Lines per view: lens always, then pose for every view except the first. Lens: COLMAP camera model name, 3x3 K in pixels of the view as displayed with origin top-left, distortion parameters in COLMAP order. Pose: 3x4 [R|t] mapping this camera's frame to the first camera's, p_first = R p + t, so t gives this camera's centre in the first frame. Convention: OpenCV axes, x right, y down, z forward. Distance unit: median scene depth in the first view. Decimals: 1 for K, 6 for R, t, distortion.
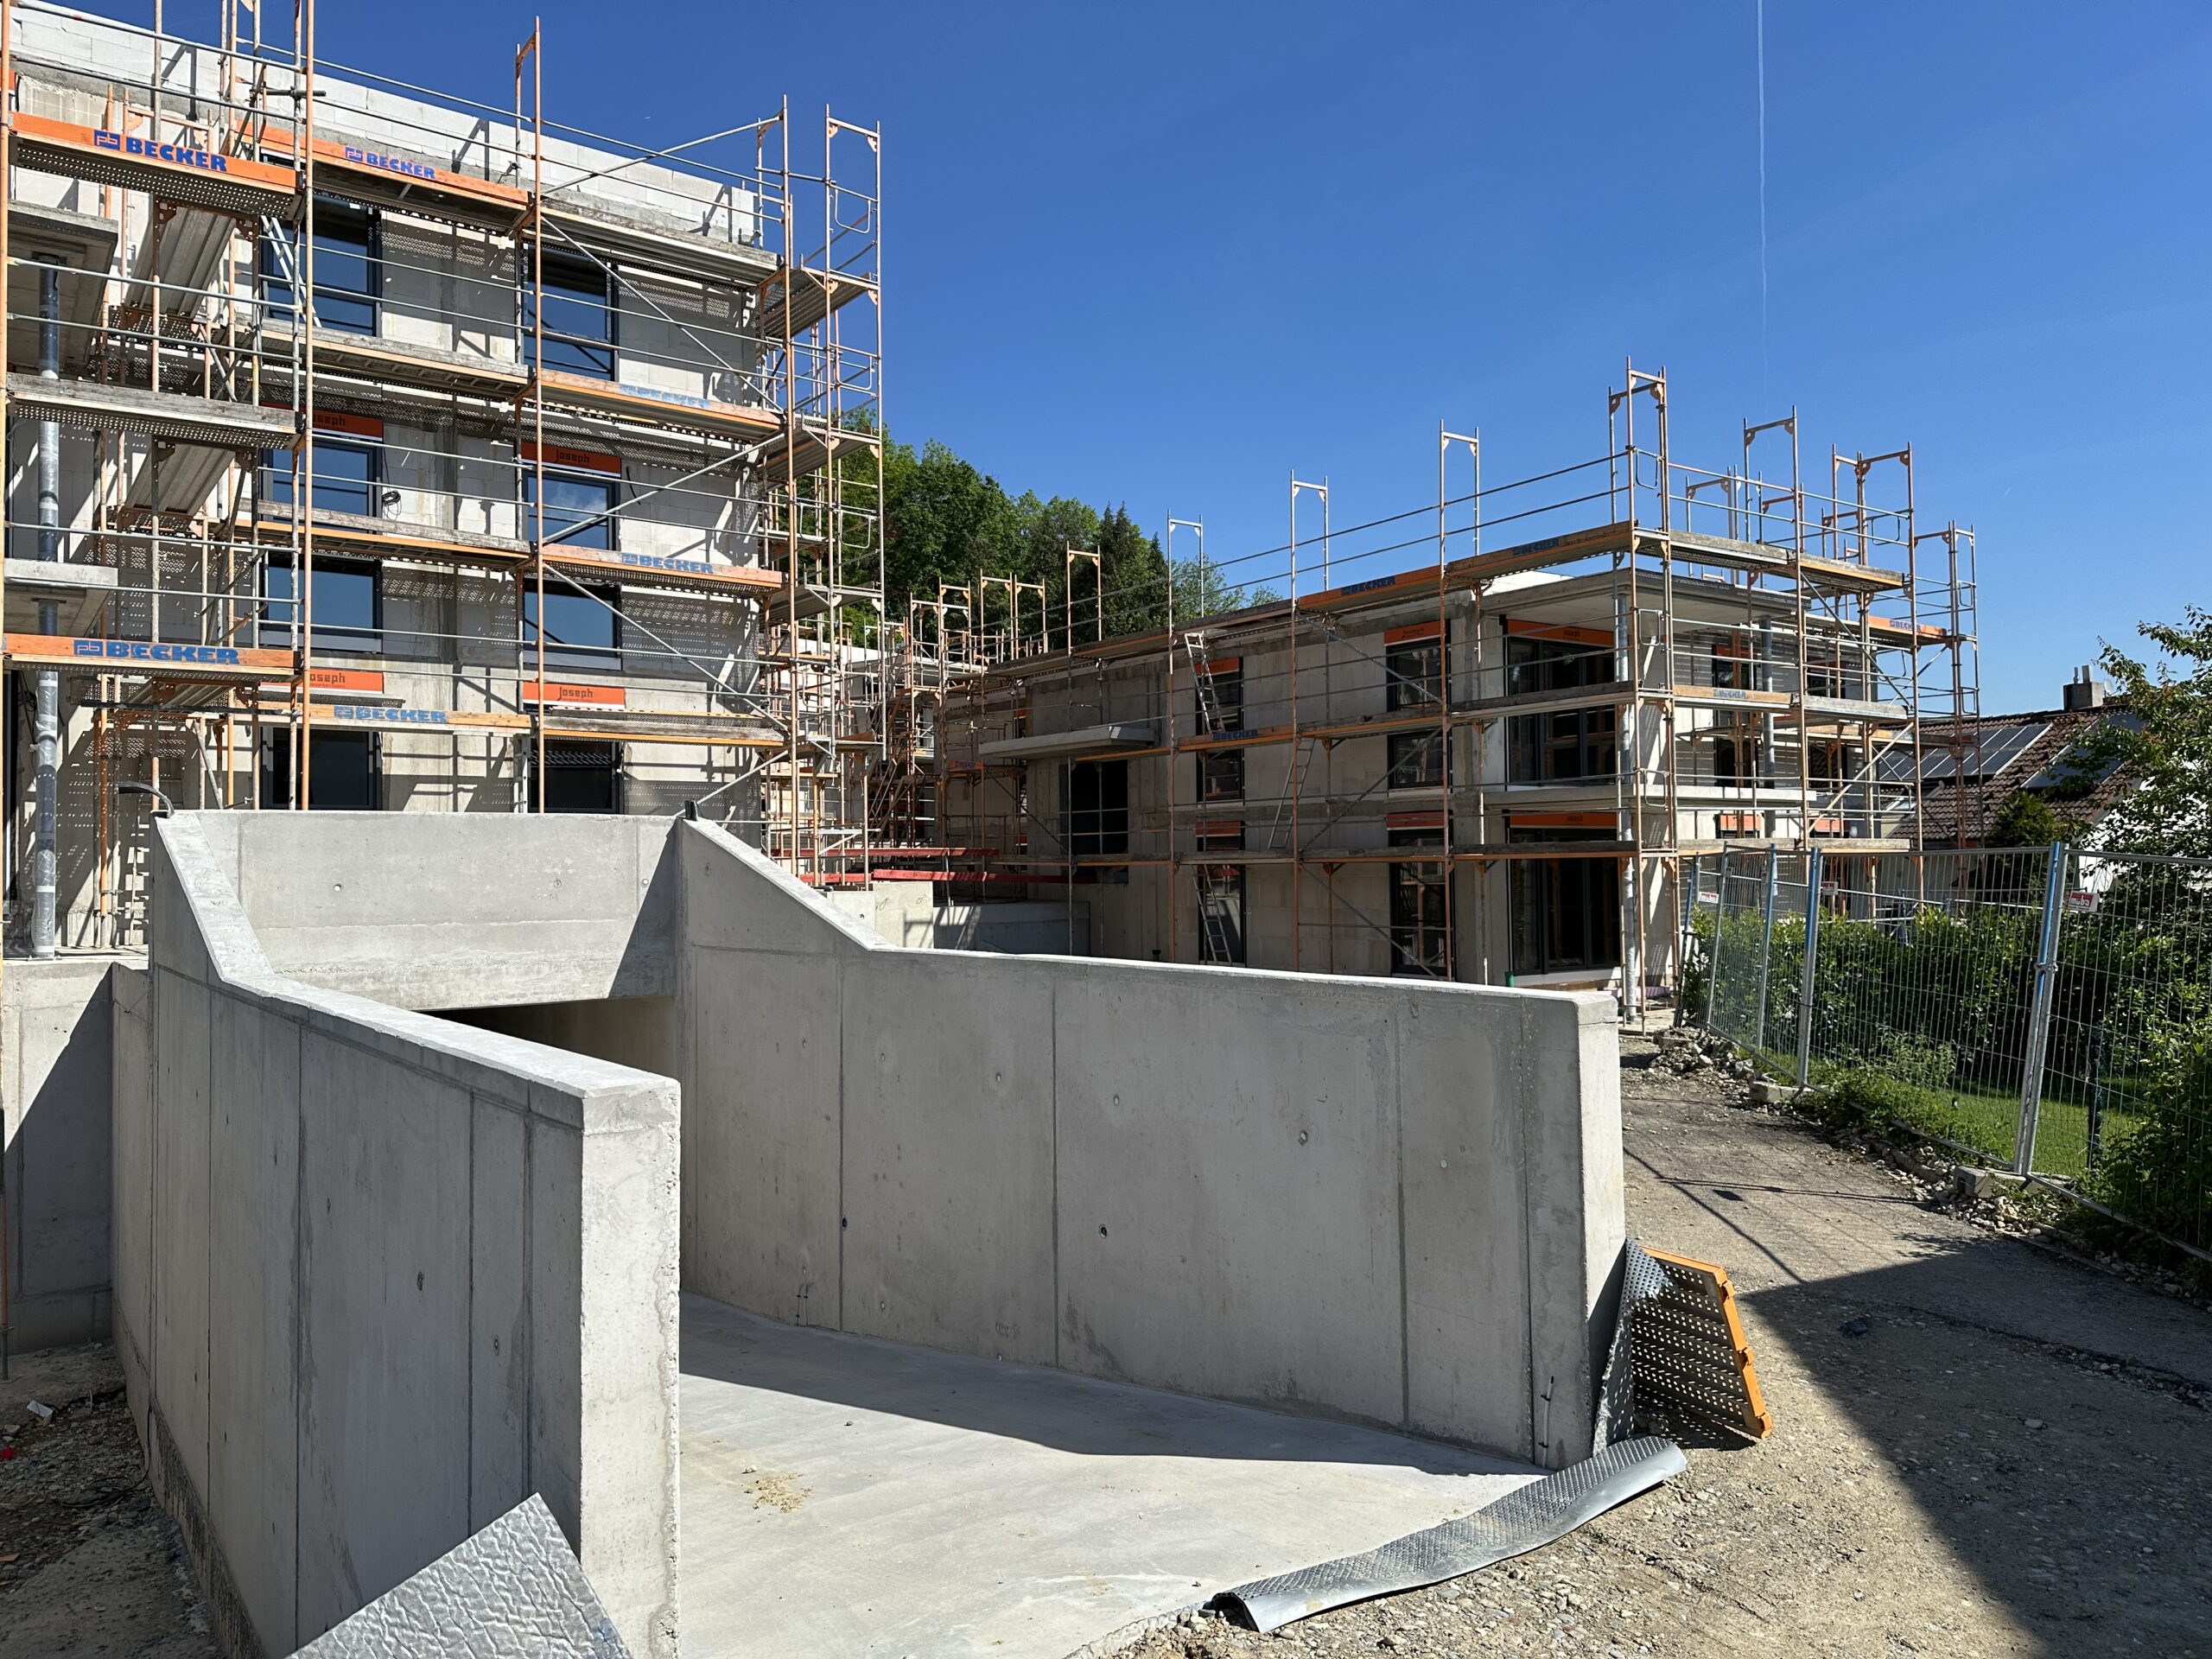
lens RADIAL K [[1549.9, 0, 1106.0], [0, 1549.9, 829.5], [0, 0, 1]] dist [0.073435, -0.084335]
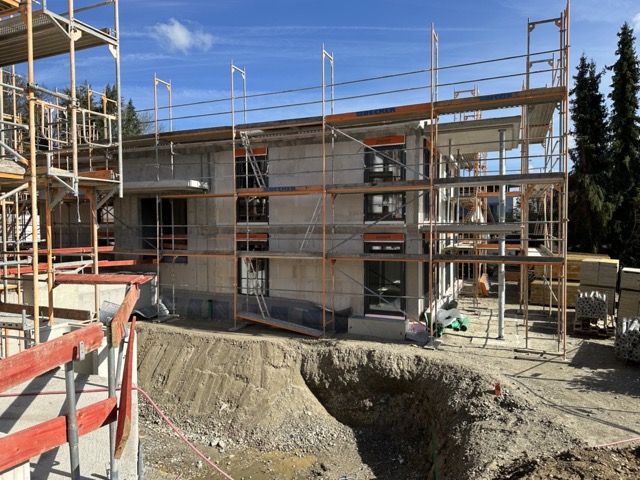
lens RADIAL K [[448.4, 0, 320.0], [0, 448.4, 240.0], [0, 0, 1]] dist [0.073435, -0.084335]
pose [[0.860120, -0.003013, 0.510083, -0.139357], [-0.023412, 0.998696, 0.045377, -0.024893], [-0.509555, -0.050972, 0.858927, 0.494891]]
